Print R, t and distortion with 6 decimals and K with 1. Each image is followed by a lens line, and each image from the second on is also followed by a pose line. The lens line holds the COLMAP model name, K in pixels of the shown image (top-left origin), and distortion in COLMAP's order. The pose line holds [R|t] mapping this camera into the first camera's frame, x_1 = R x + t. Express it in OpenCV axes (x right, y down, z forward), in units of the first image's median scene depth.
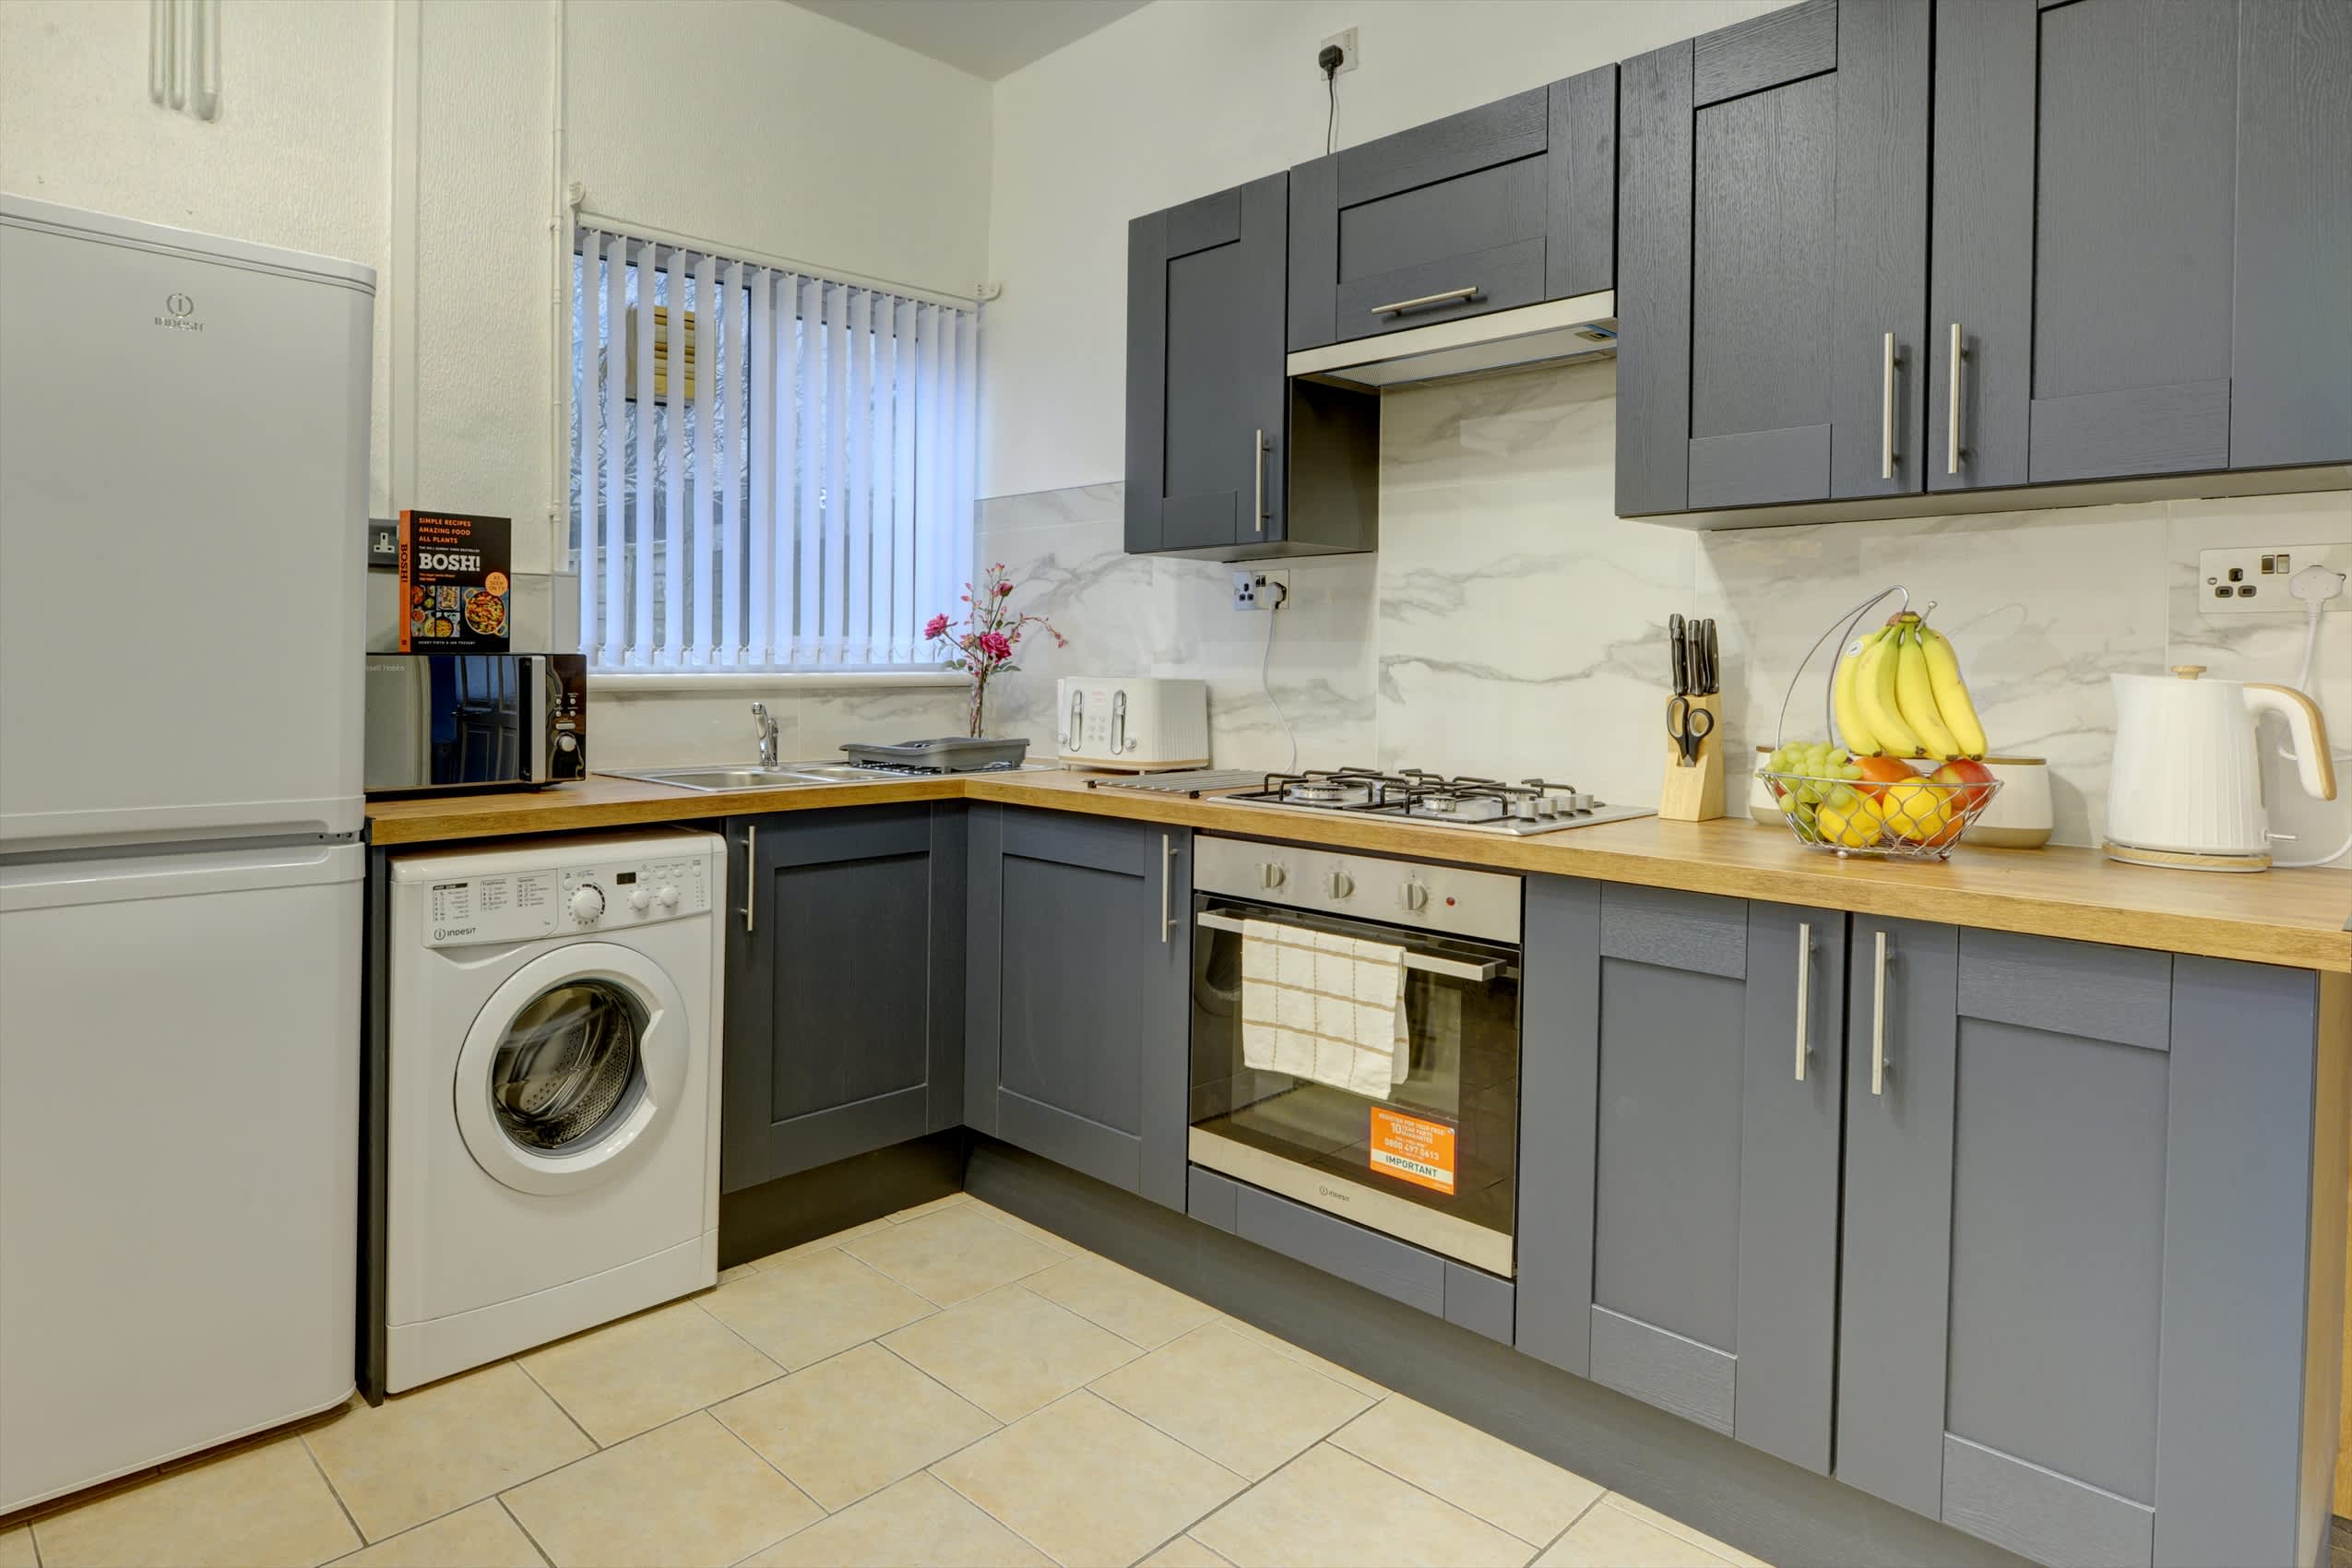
lens RADIAL K [[1337.8, 0, 942.5], [0, 1337.8, 694.2], [0, 0, 1]] dist [-0.000312, -0.001343]
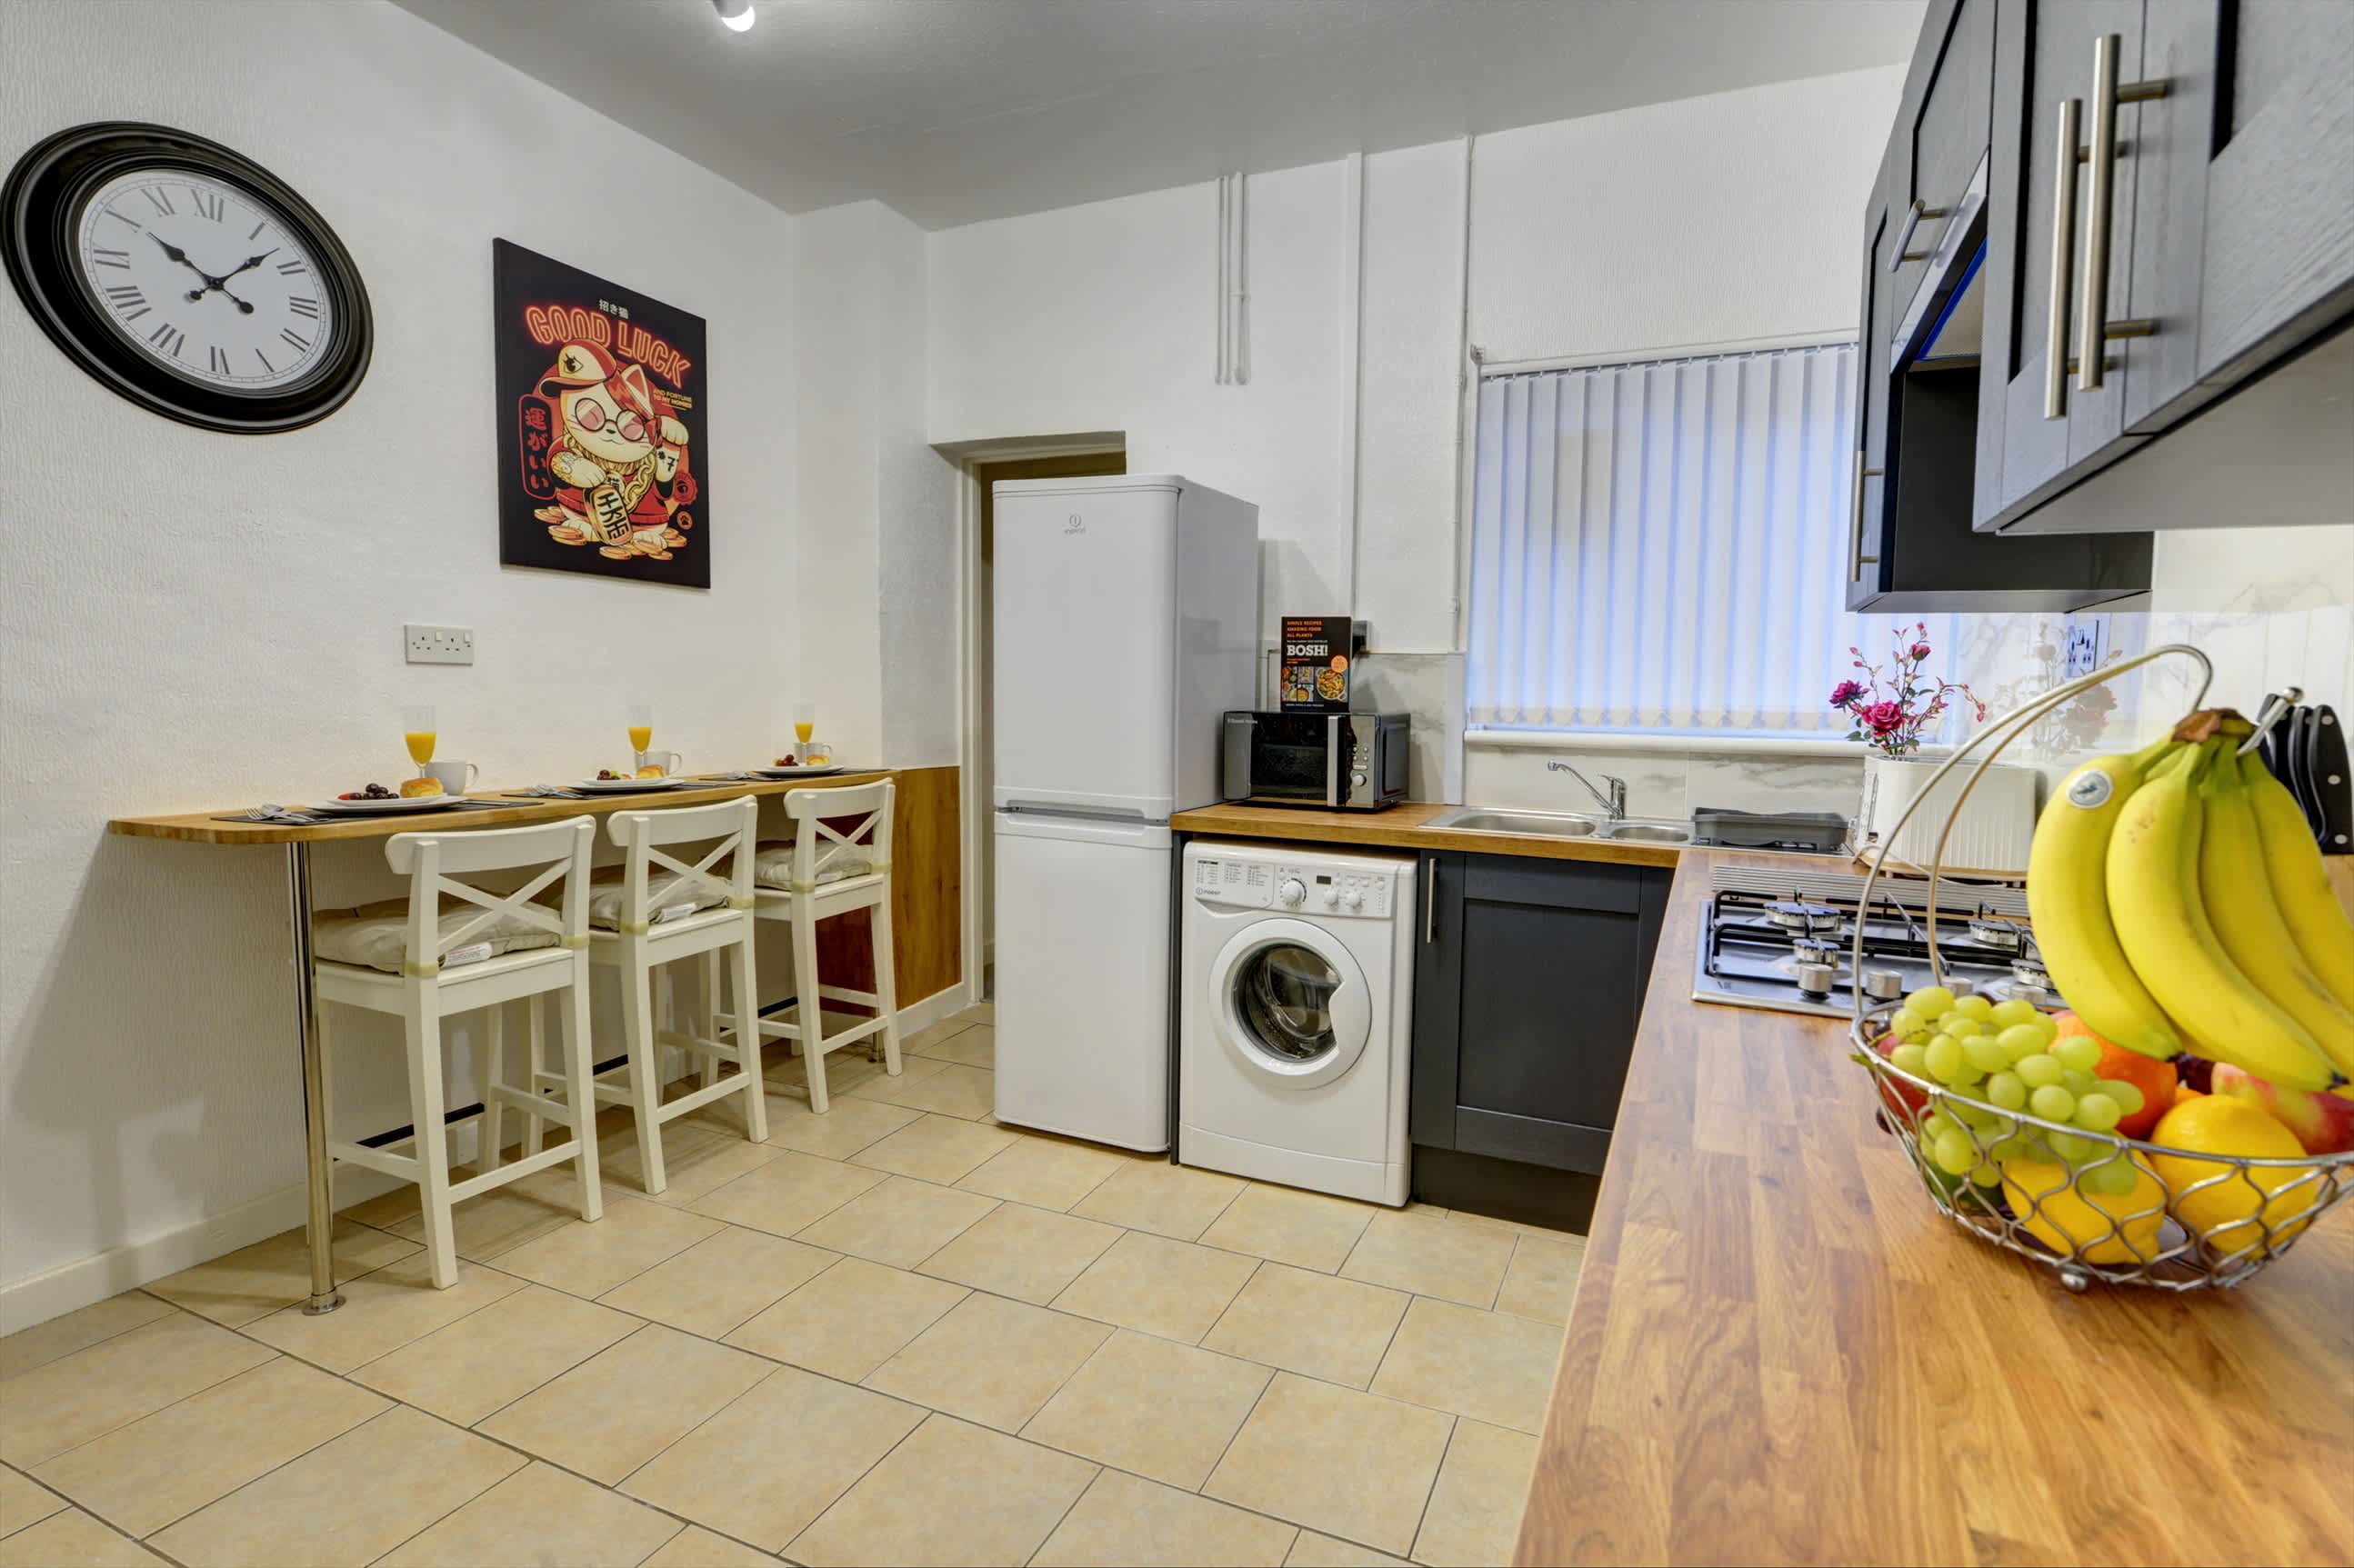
lens RADIAL K [[1081.9, 0, 1303.0], [0, 1081.9, 779.3], [0, 0, 1]] dist [-0.011060, 0.000324]
pose [[0.475316, 0.076004, -0.876526, 0.693263], [-0.038951, 0.997103, 0.065337, -0.036818], [0.878952, 0.003086, 0.476900, 0.432748]]
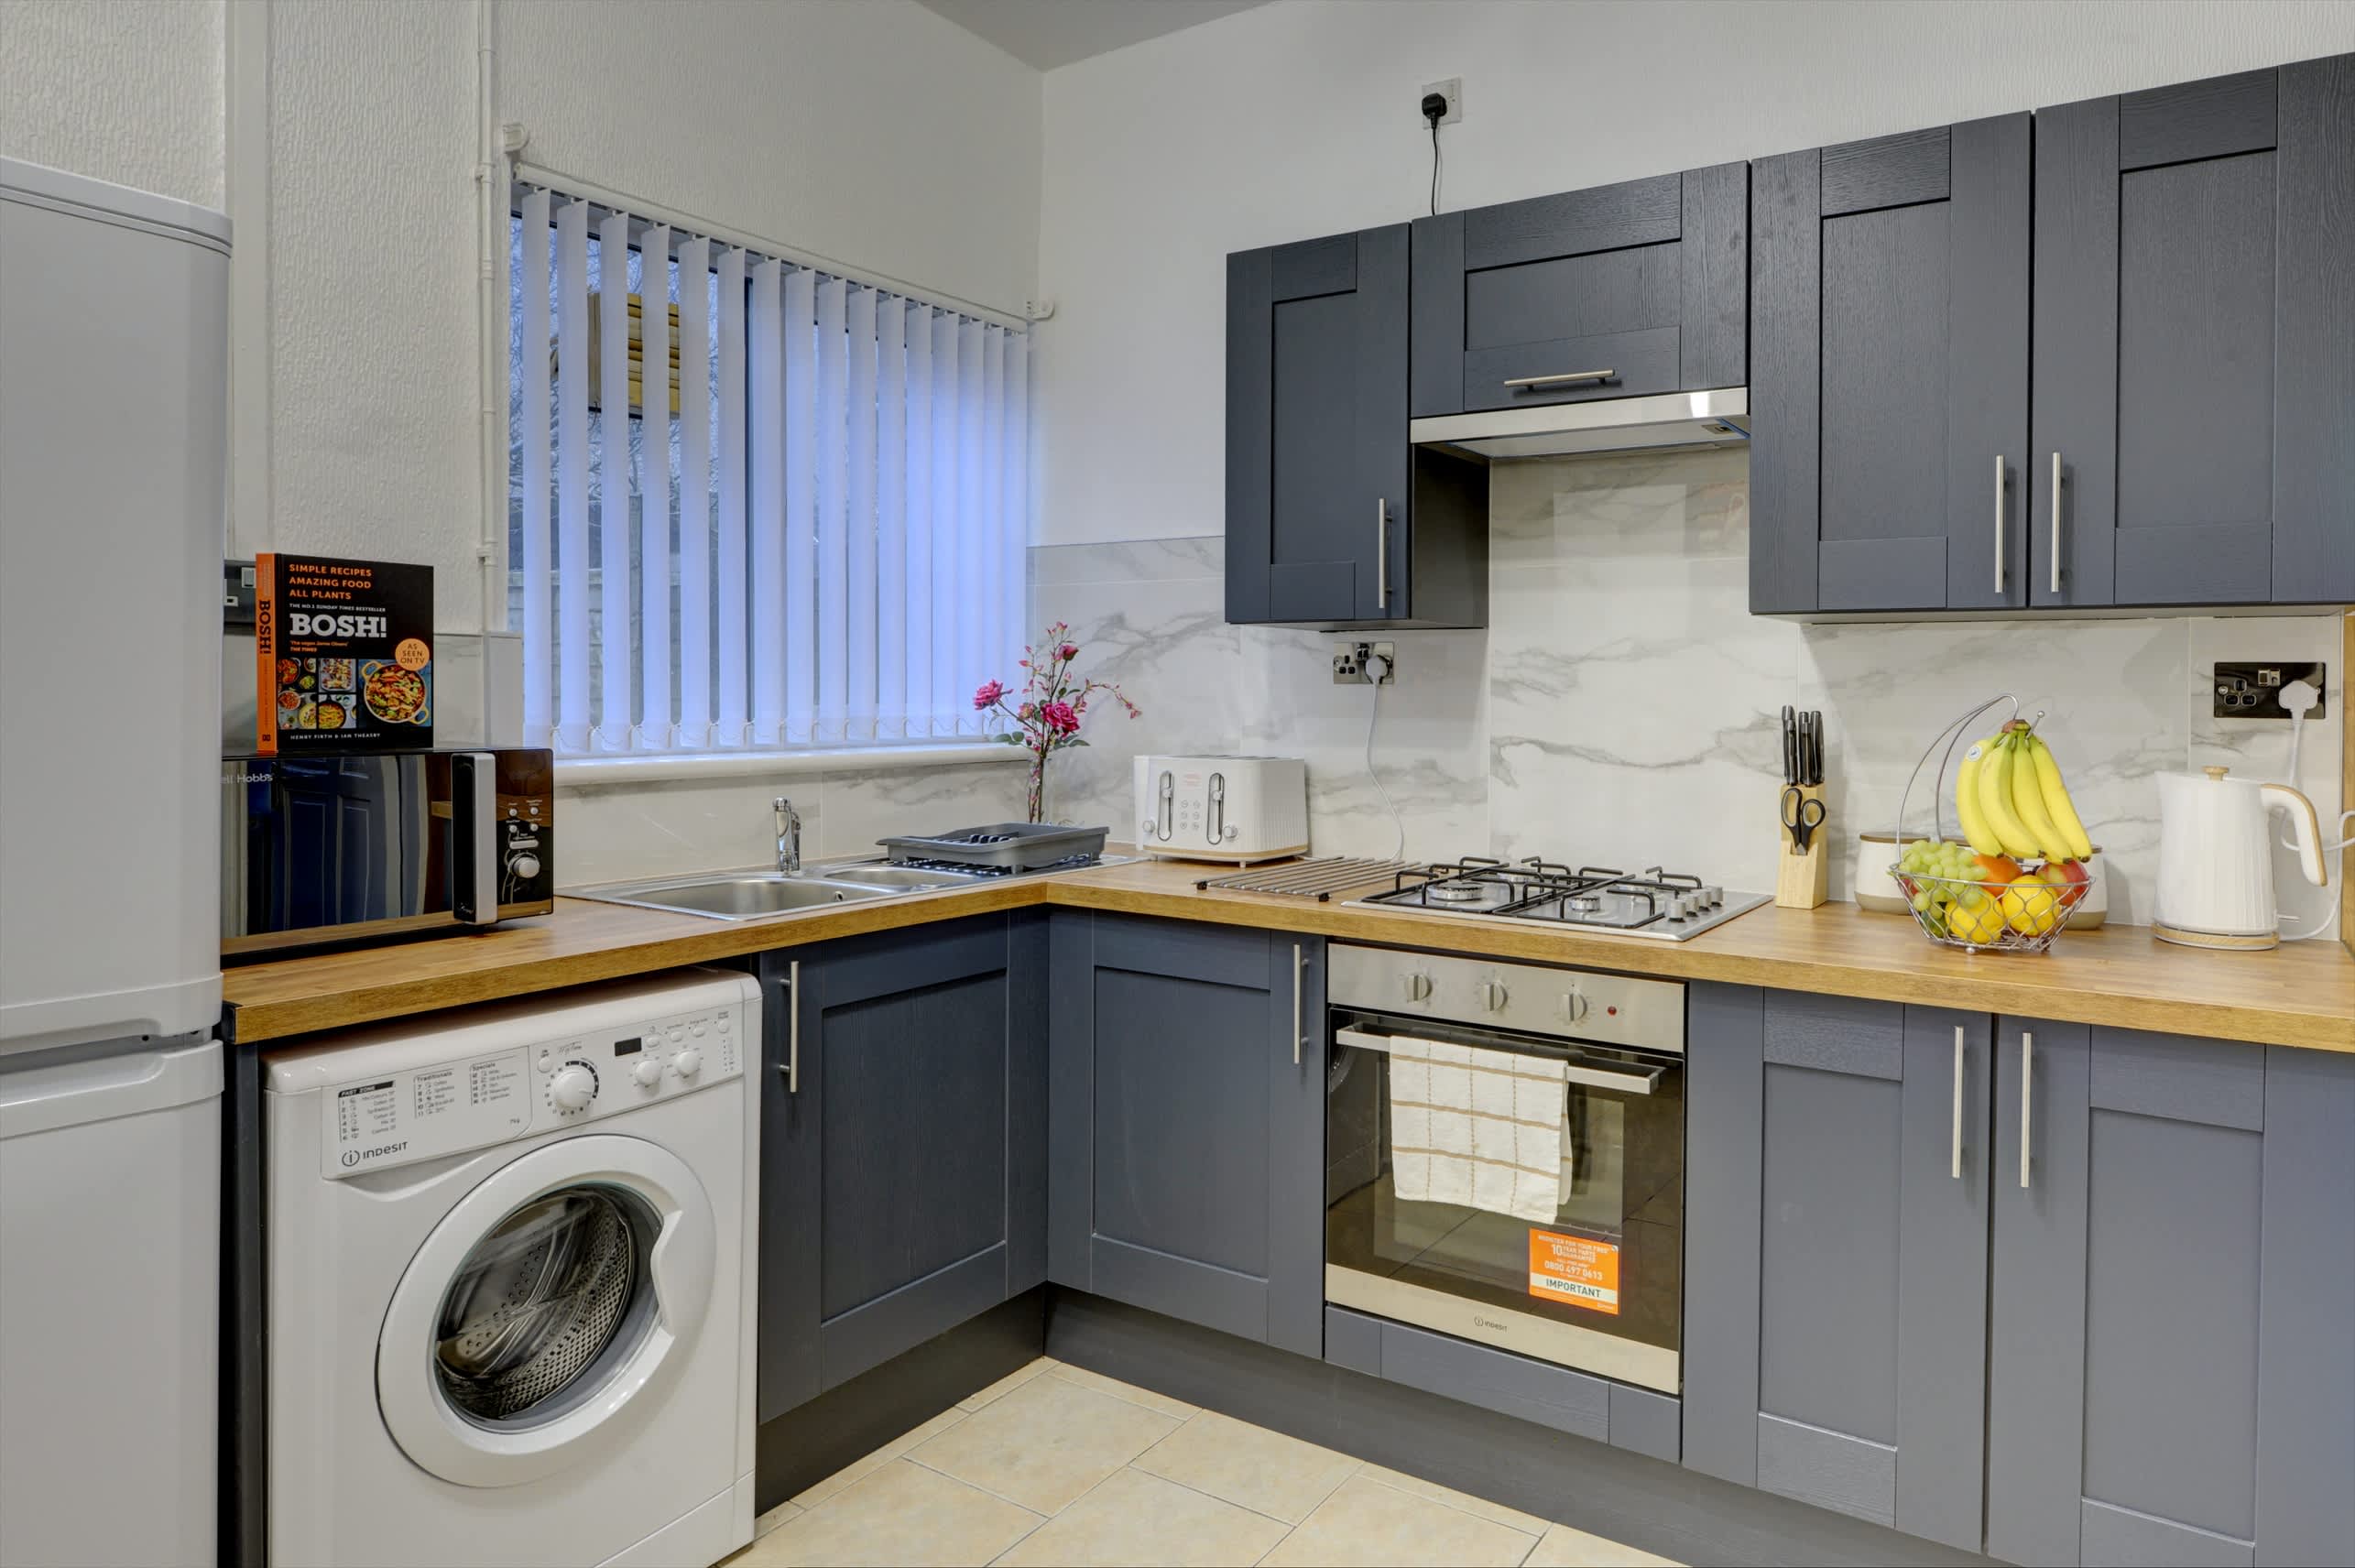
lens RADIAL K [[1385.4, 0, 1401.7], [0, 1385.4, 730.7], [0, 0, 1]] dist [-0.001977, -0.000836]
pose [[0.938780, -0.006523, 0.344456, -0.089332], [0.004524, 0.999968, 0.006607, -0.046043], [-0.344488, -0.004644, 0.938779, 0.097986]]
